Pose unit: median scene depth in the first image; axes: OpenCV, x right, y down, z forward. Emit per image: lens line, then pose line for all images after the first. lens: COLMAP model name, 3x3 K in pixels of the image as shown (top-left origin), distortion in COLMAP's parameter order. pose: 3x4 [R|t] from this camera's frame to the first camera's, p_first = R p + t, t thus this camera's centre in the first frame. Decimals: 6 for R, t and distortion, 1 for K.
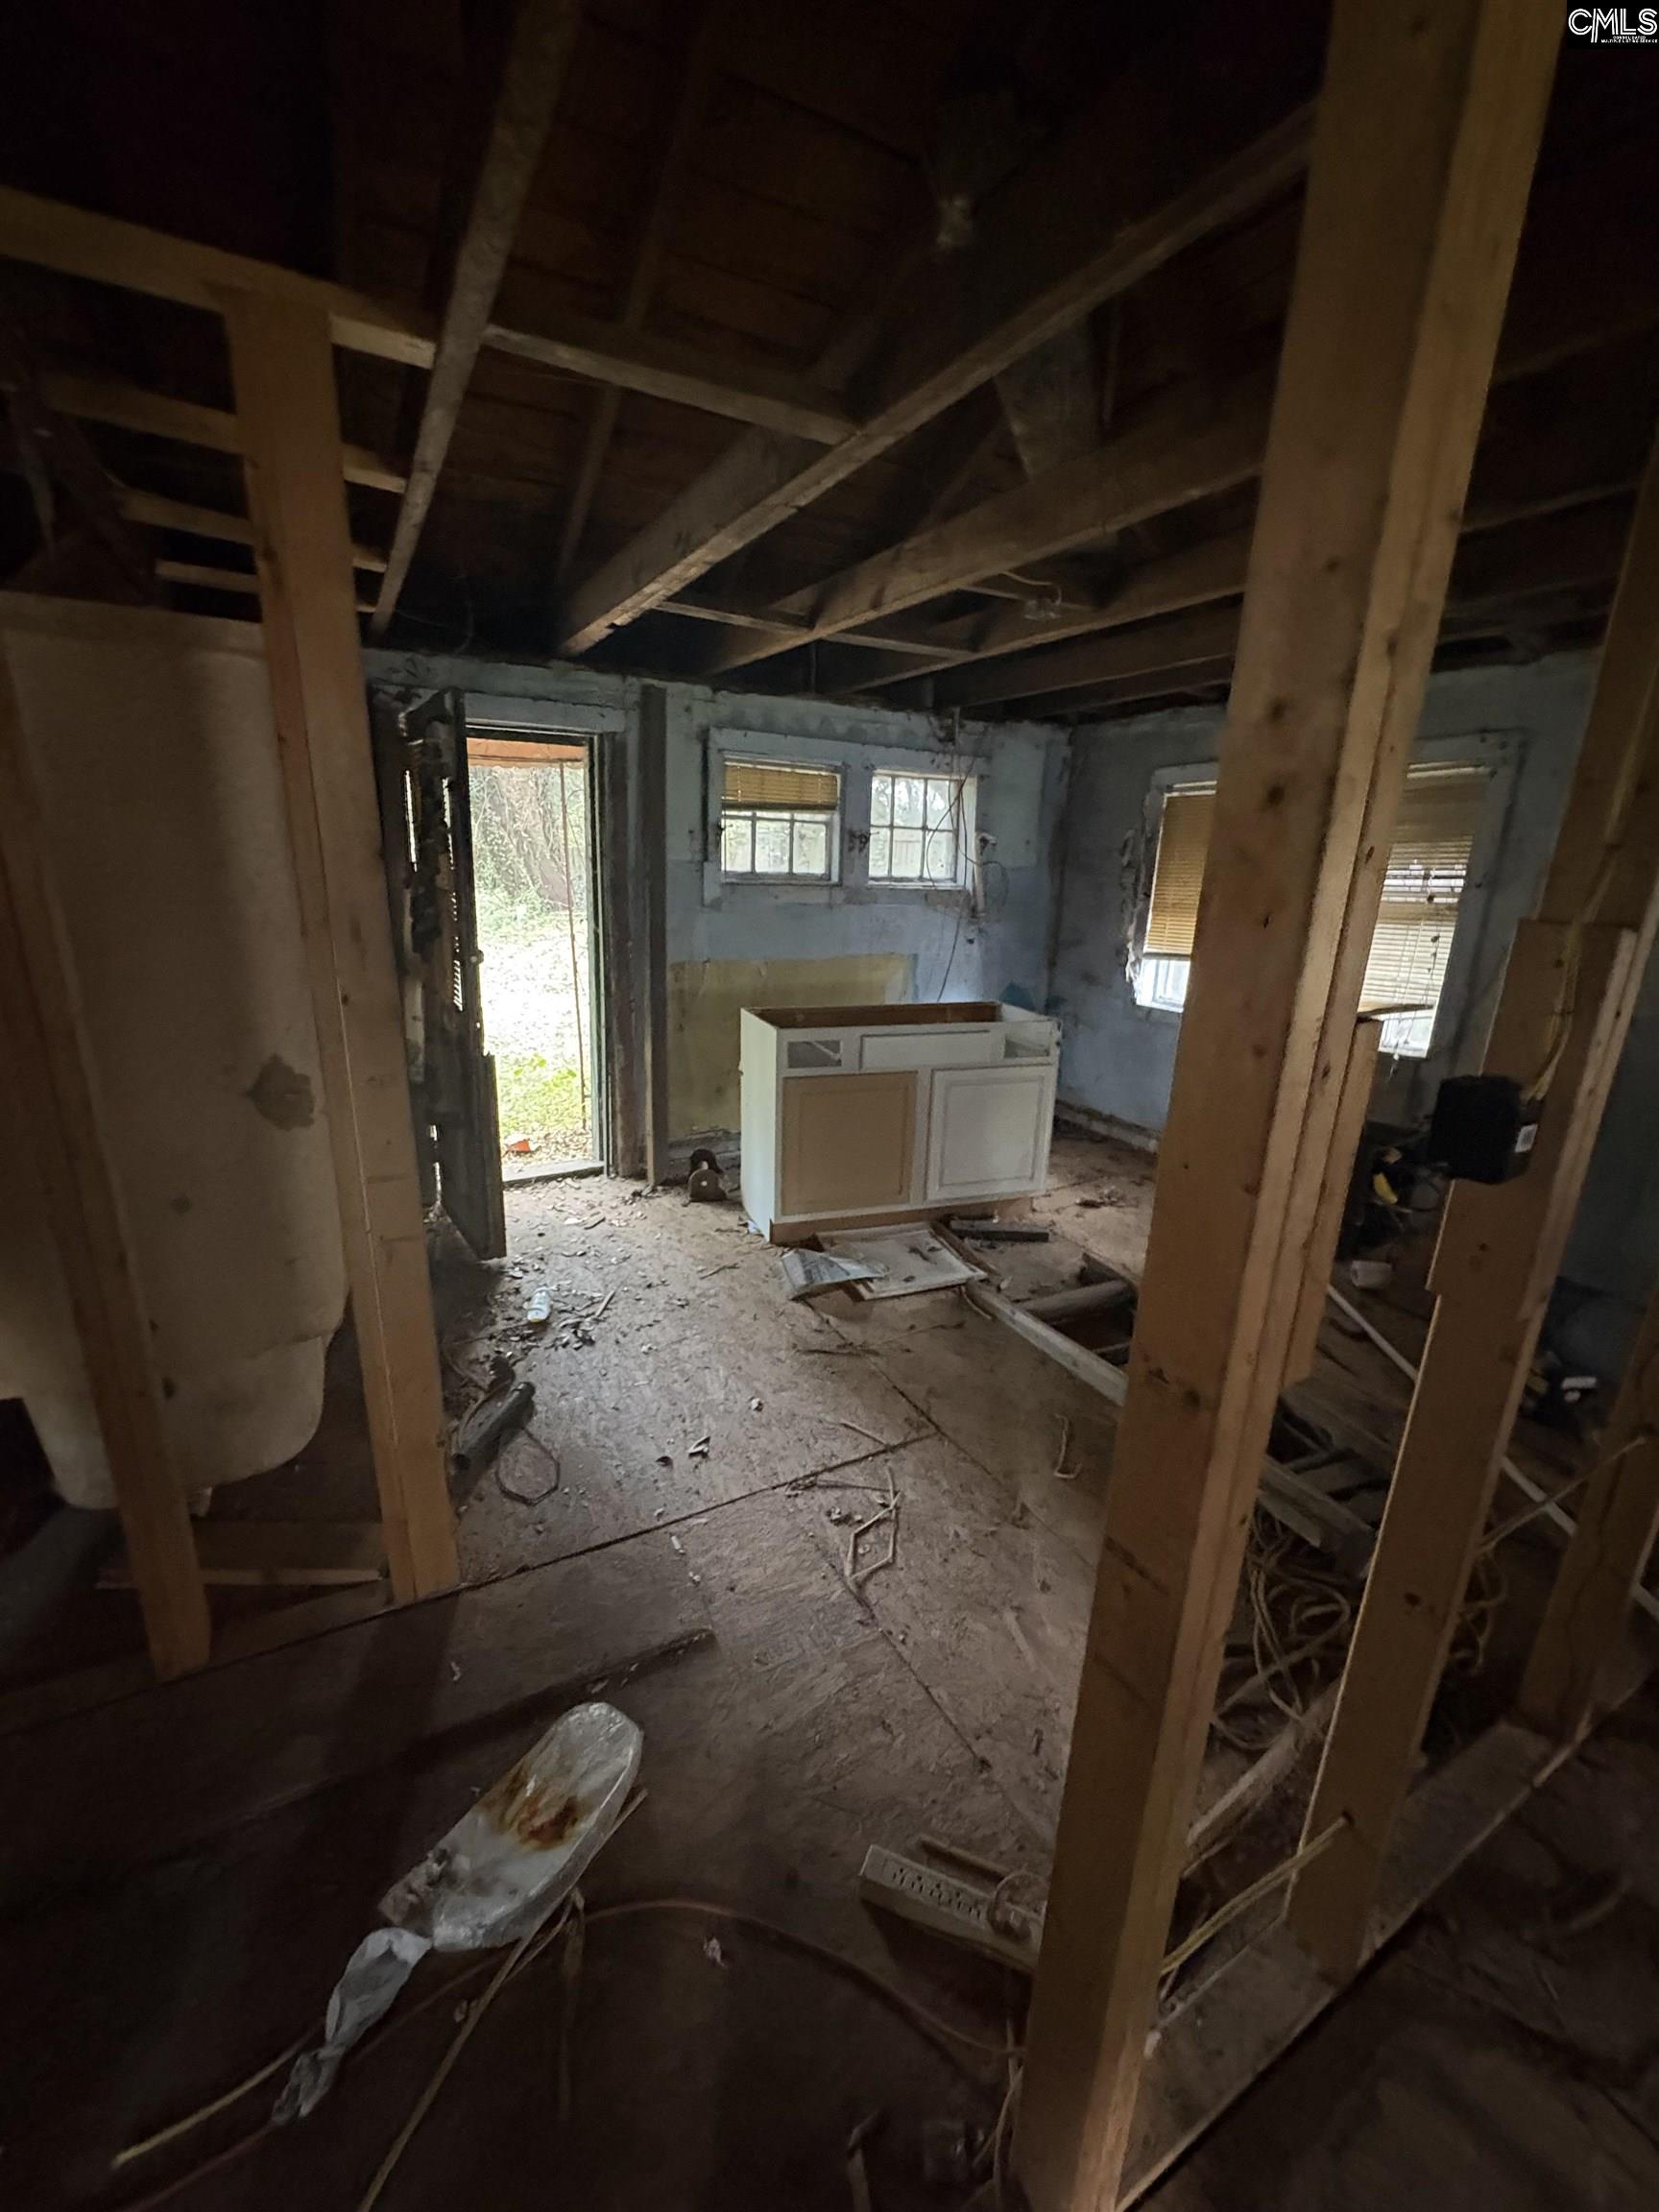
lens RADIAL K [[885.1, 0, 833.8], [0, 885.1, 1110.1], [0, 0, 1]] dist [0.002950, -0.000061]
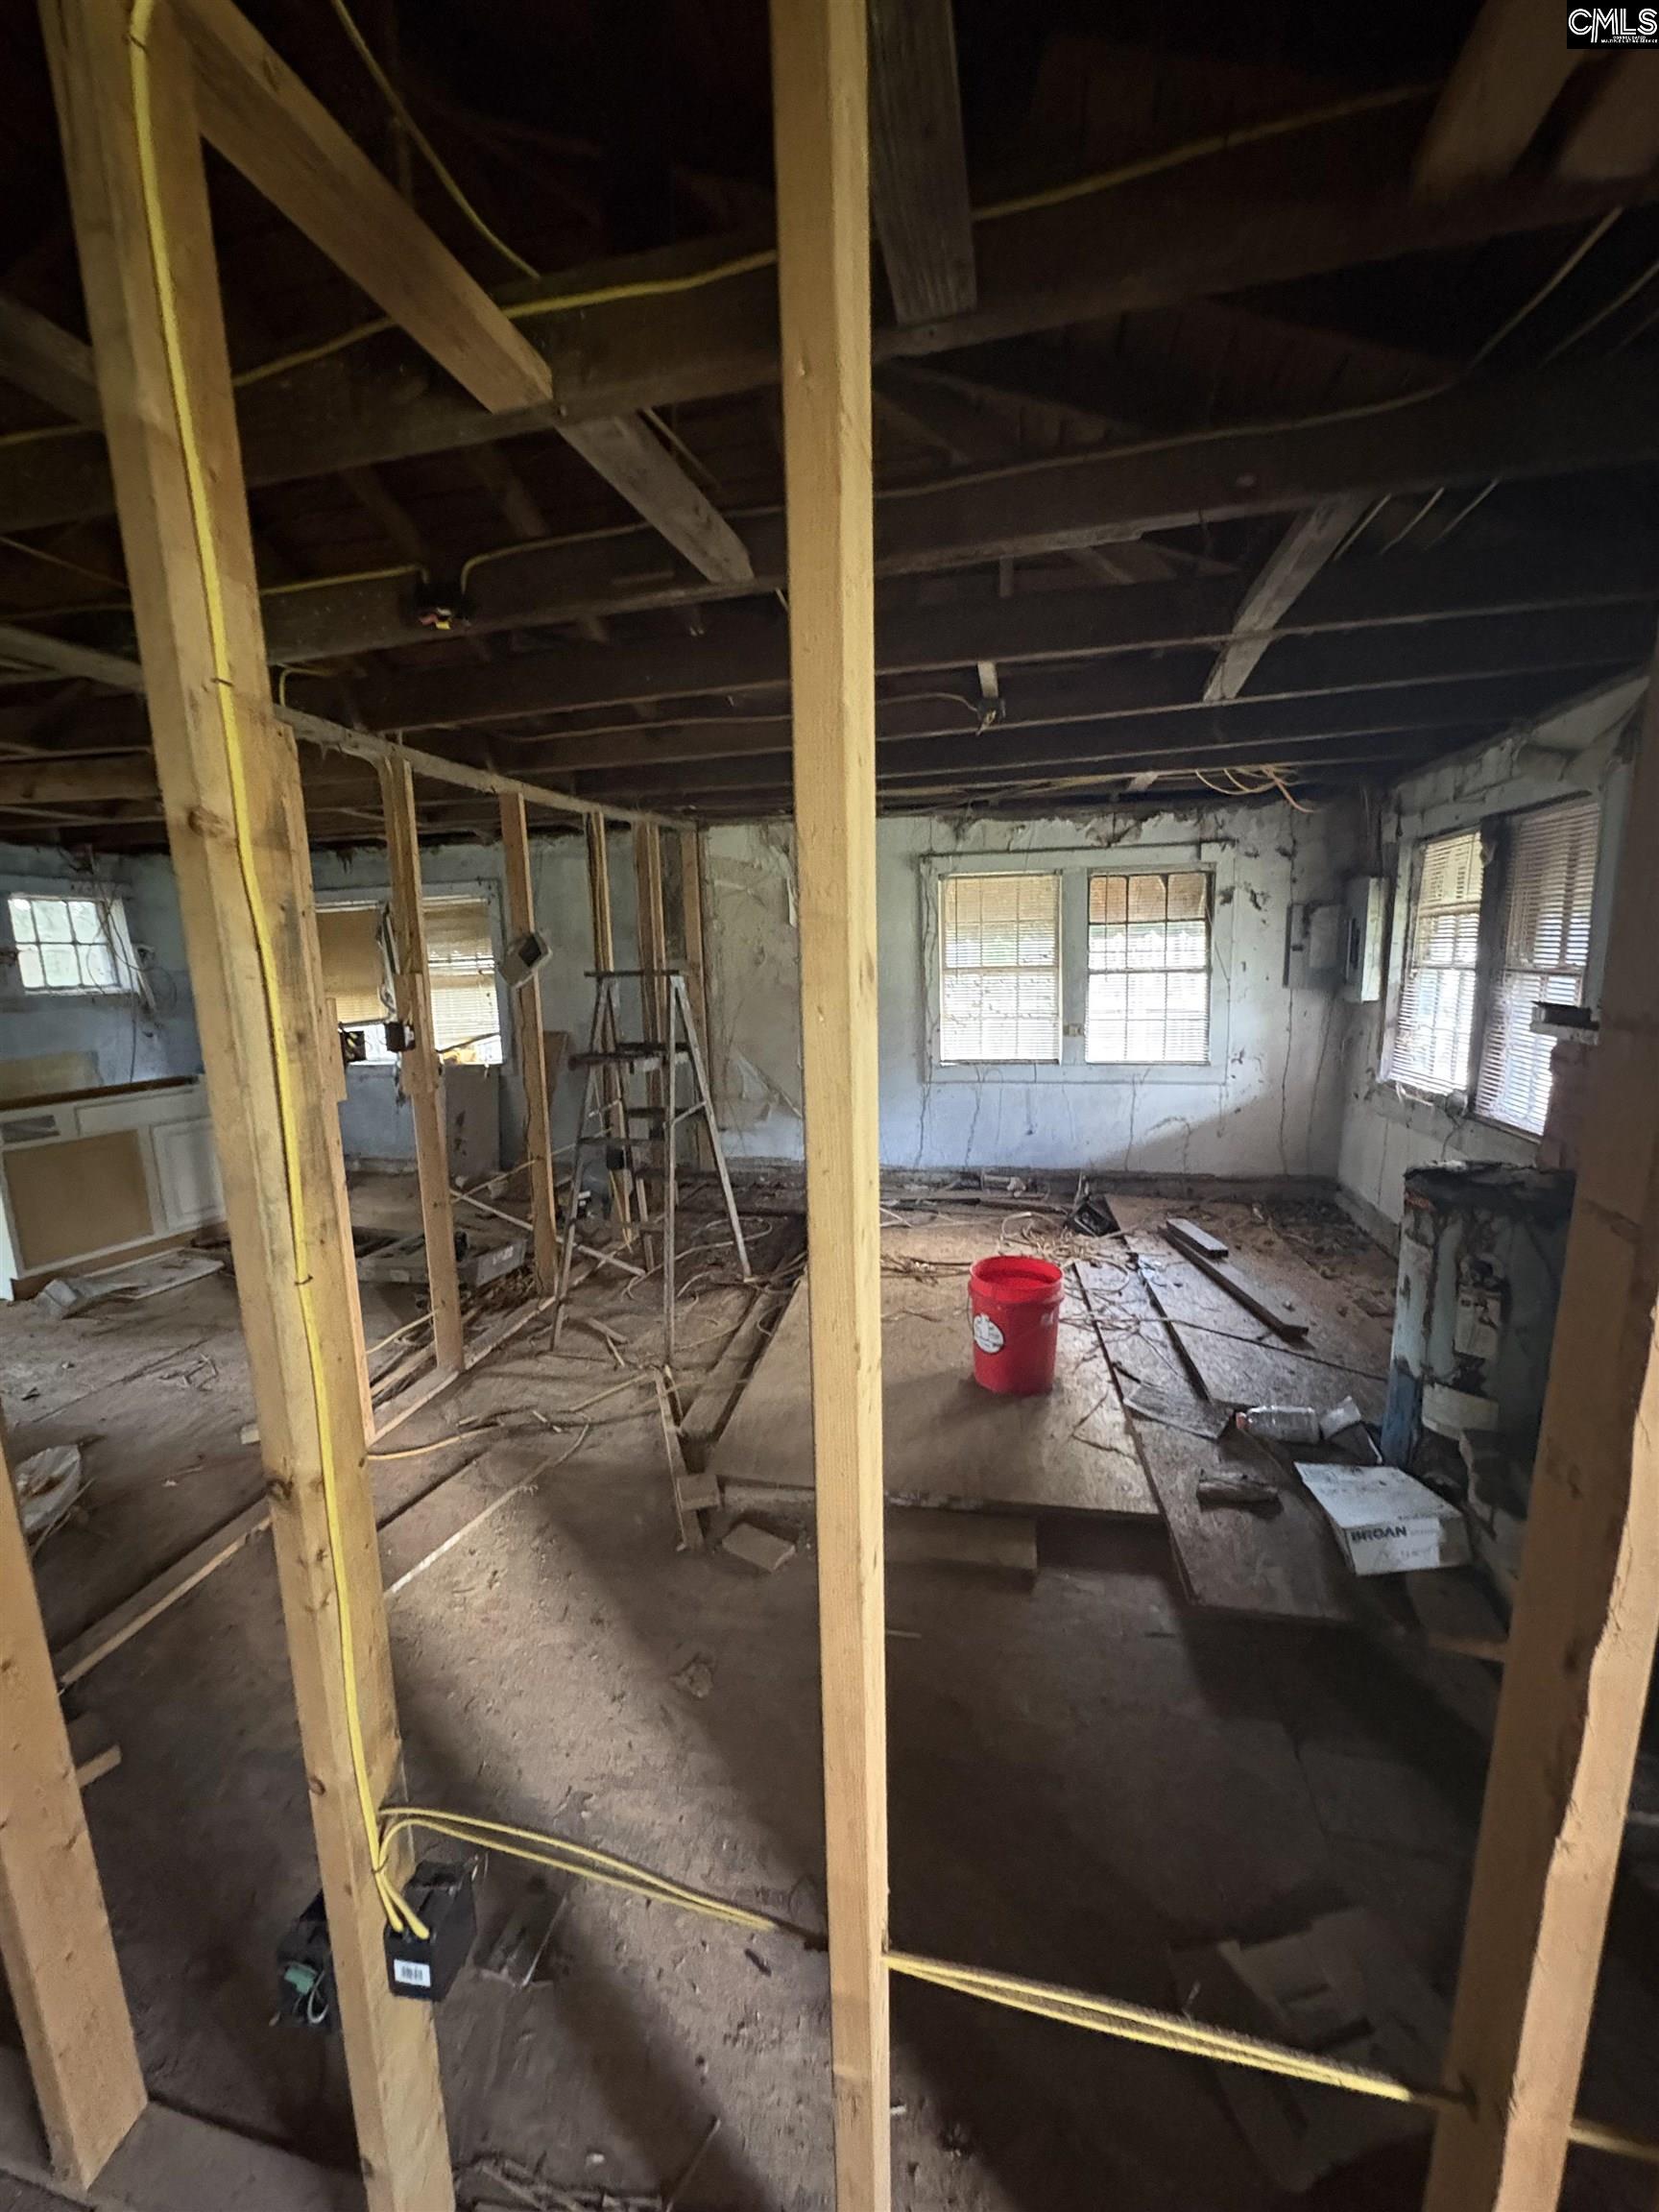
lens RADIAL K [[885.1, 0, 820.7], [0, 885.1, 1108.1], [0, 0, 1]] dist [0.002950, -0.000061]
pose [[0.669053, -0.178148, 0.721548, -0.156297], [0.249896, 0.968245, 0.007342, 0.158239], [-0.699943, 0.175400, 0.692326, -0.564026]]
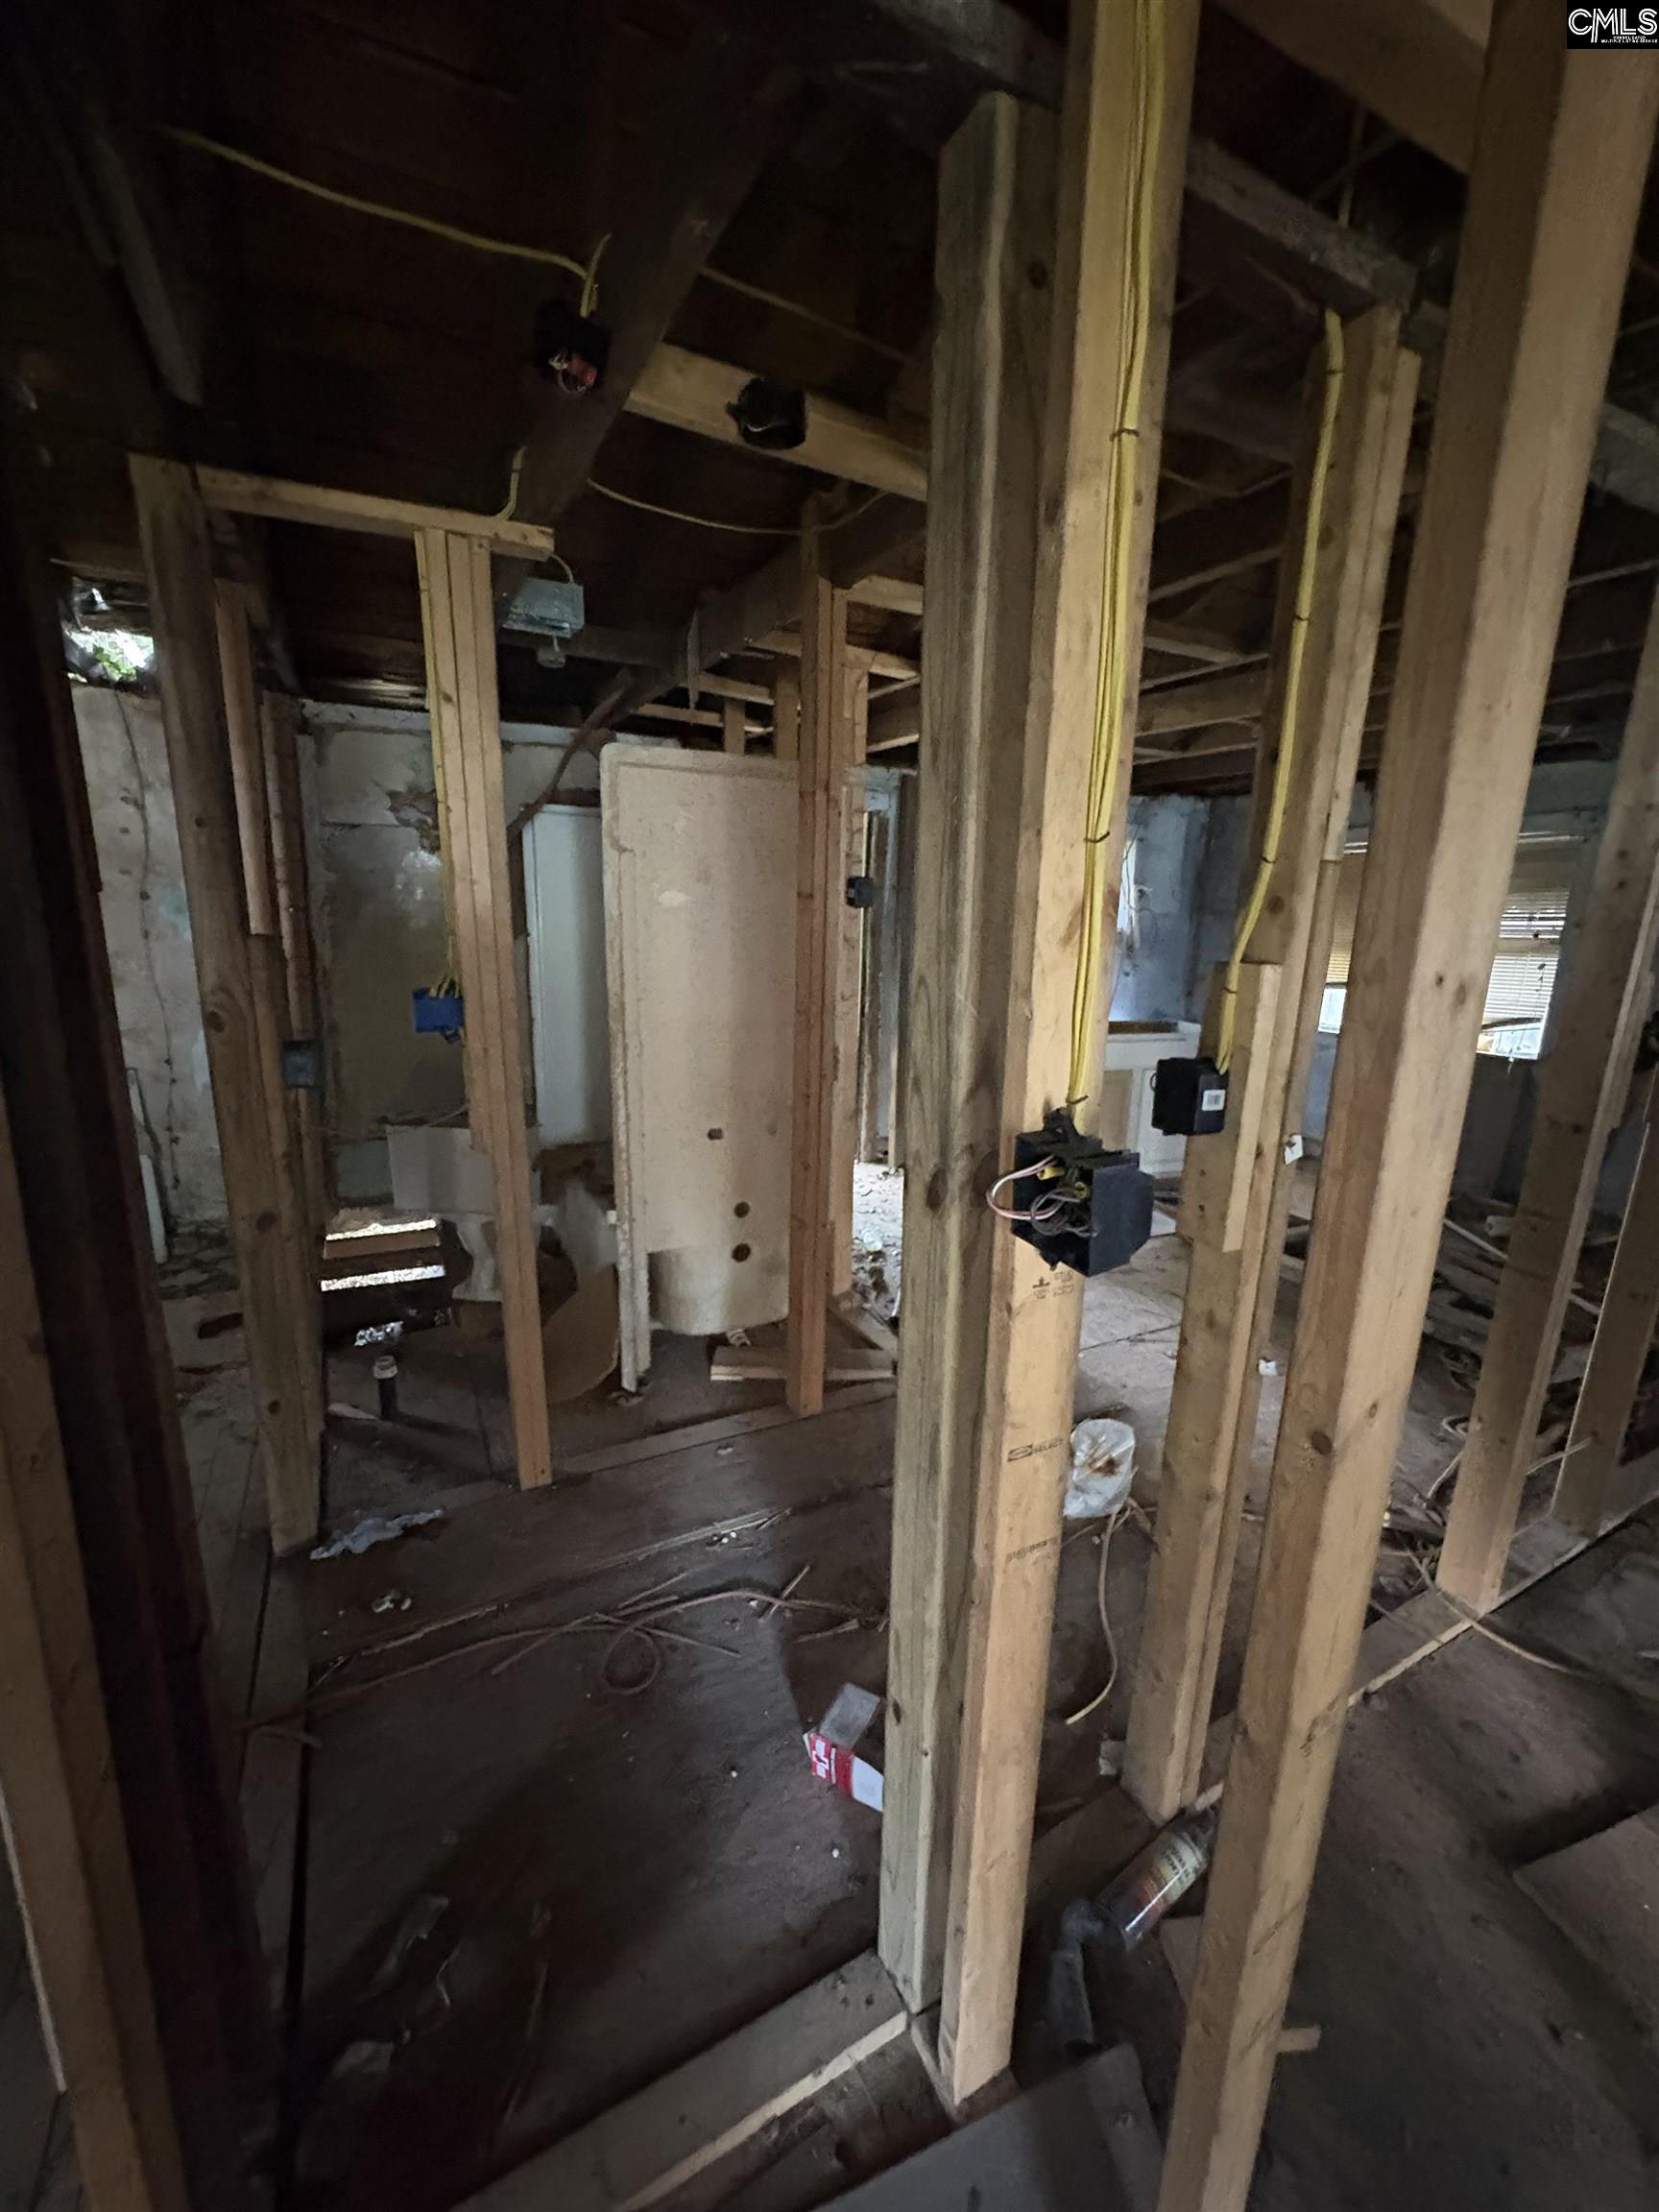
lens RADIAL K [[885.1, 0, 833.6], [0, 885.1, 1110.1], [0, 0, 1]] dist [0.002950, -0.000061]
pose [[0.999700, 0.000891, -0.024470, -0.294825], [-0.002122, 0.998729, -0.050359, 0.075689], [0.024394, 0.050396, 0.998431, -0.276824]]
